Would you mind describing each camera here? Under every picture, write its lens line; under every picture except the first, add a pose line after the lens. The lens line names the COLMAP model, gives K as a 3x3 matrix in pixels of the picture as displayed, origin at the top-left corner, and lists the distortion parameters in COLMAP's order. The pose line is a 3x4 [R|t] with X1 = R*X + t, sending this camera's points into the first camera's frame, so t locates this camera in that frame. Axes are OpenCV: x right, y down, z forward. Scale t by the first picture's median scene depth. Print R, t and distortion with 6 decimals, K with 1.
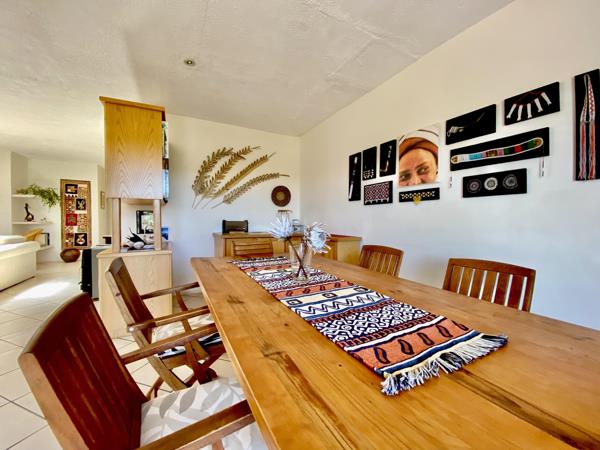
lens RADIAL K [[239.1, 0, 300.0], [0, 239.1, 225.0], [0, 0, 1]] dist [0.000775, 0.000015]
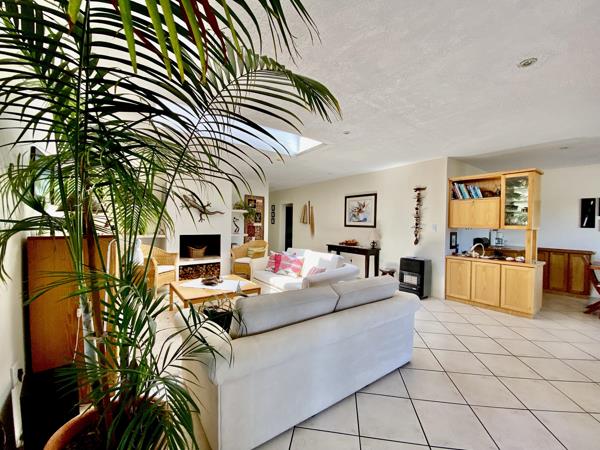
lens RADIAL K [[239.1, 0, 300.0], [0, 239.1, 225.0], [0, 0, 1]] dist [0.000775, 0.000015]
pose [[0.990248, 0.014369, 0.138570, -0.880574], [-0.012164, 0.999786, -0.016742, -0.035531], [-0.138780, 0.014893, 0.990211, -0.131650]]
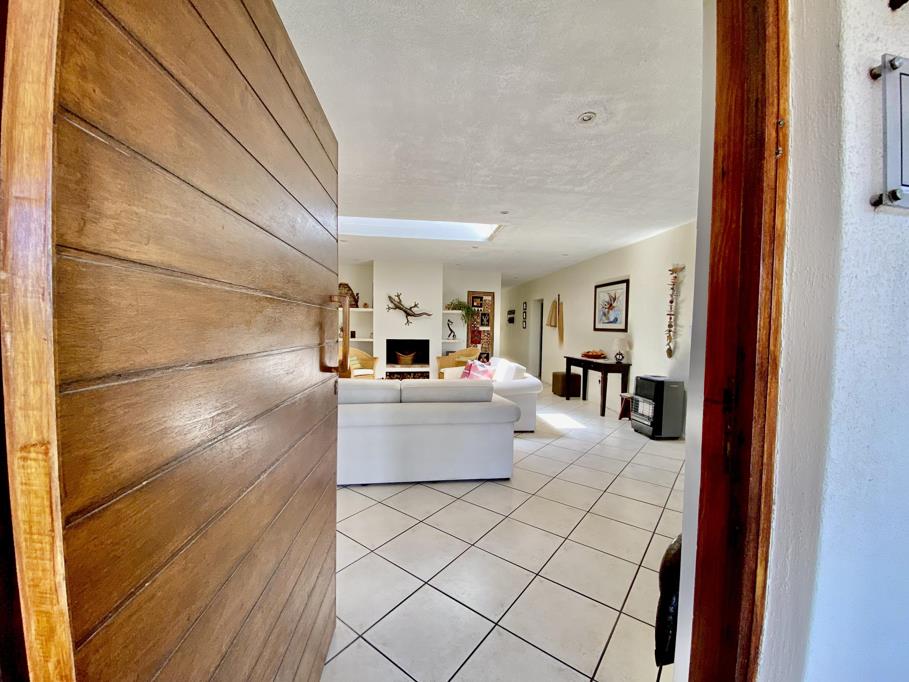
lens RADIAL K [[362.2, 0, 454.5], [0, 362.2, 341.0], [0, 0, 1]] dist [0.000775, 0.000015]
pose [[0.933771, 0.025329, -0.356973, -0.552259], [-0.021223, 0.999656, 0.015415, -0.026300], [0.357240, -0.006818, 0.933988, -0.267866]]
